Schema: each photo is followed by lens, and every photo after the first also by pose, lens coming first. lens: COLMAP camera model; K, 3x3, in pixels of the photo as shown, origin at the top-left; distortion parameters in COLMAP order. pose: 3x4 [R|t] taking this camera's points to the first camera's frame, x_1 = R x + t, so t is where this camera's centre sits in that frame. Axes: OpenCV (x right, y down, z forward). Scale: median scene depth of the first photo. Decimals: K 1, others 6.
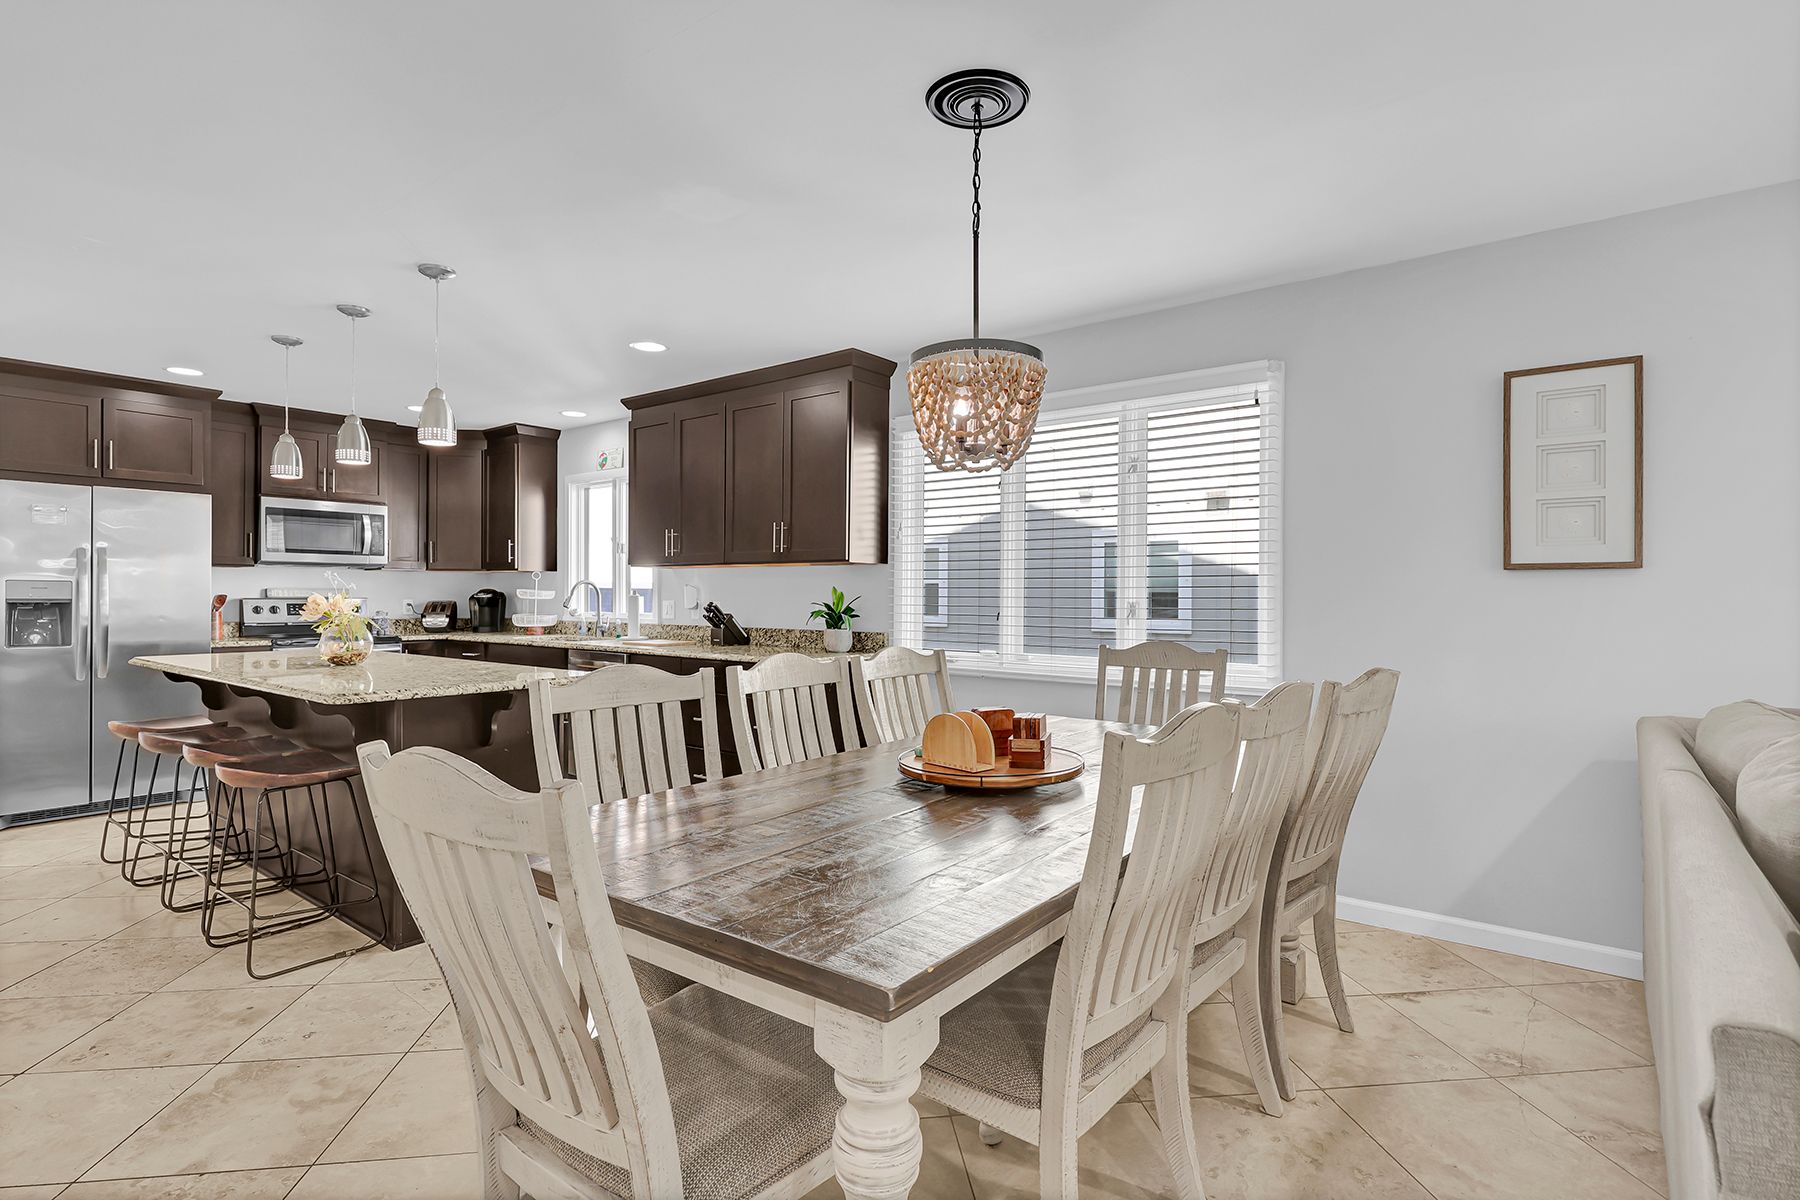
lens RADIAL K [[876.2, 0, 903.6], [0, 876.2, 601.8], [0, 0, 1]] dist [0.009744, 0.000099]
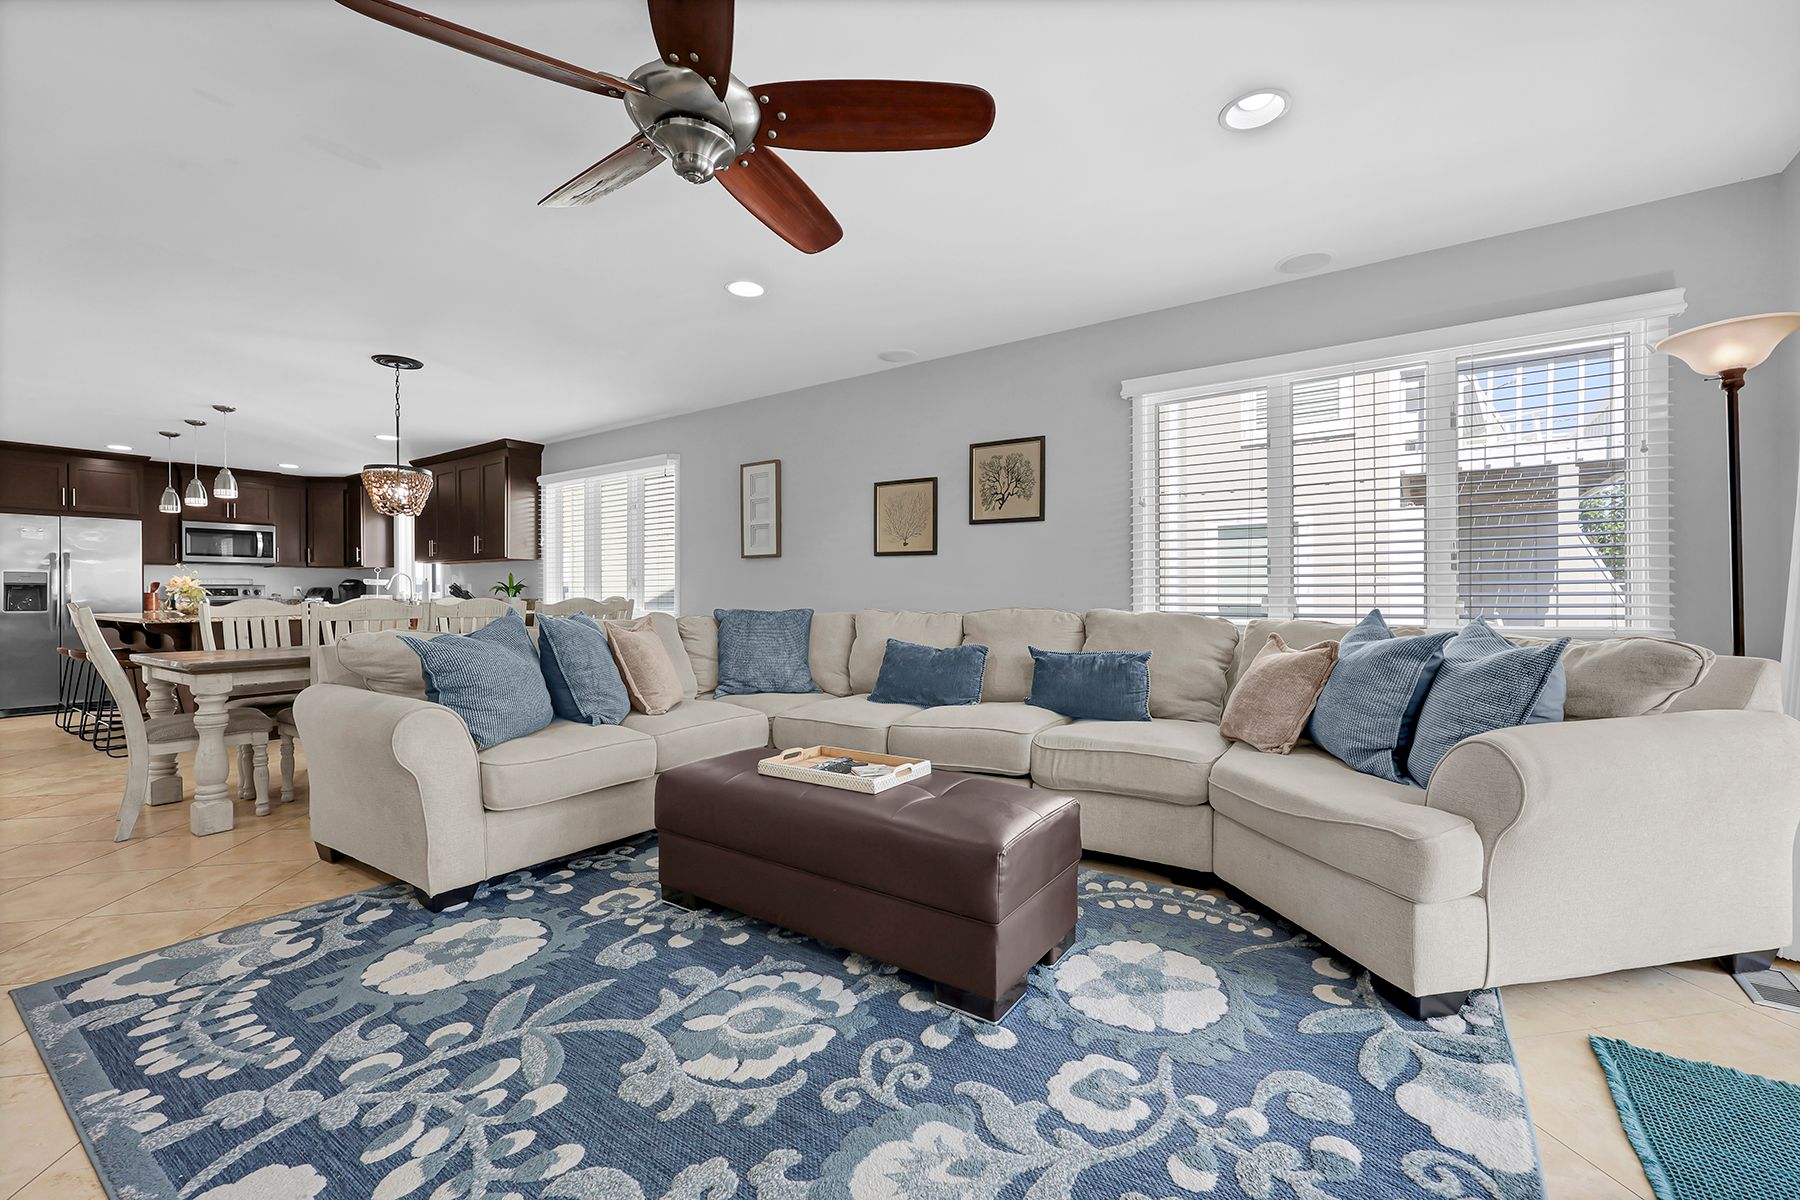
lens RADIAL K [[737.8, 0, 909.7], [0, 737.8, 596.3], [0, 0, 1]] dist [0.001506, 0.000341]
pose [[0.998400, -0.007790, 0.056006, 0.513568], [0.008068, 0.999956, -0.004749, 0.034446], [-0.055966, 0.005194, 0.998419, -0.413345]]
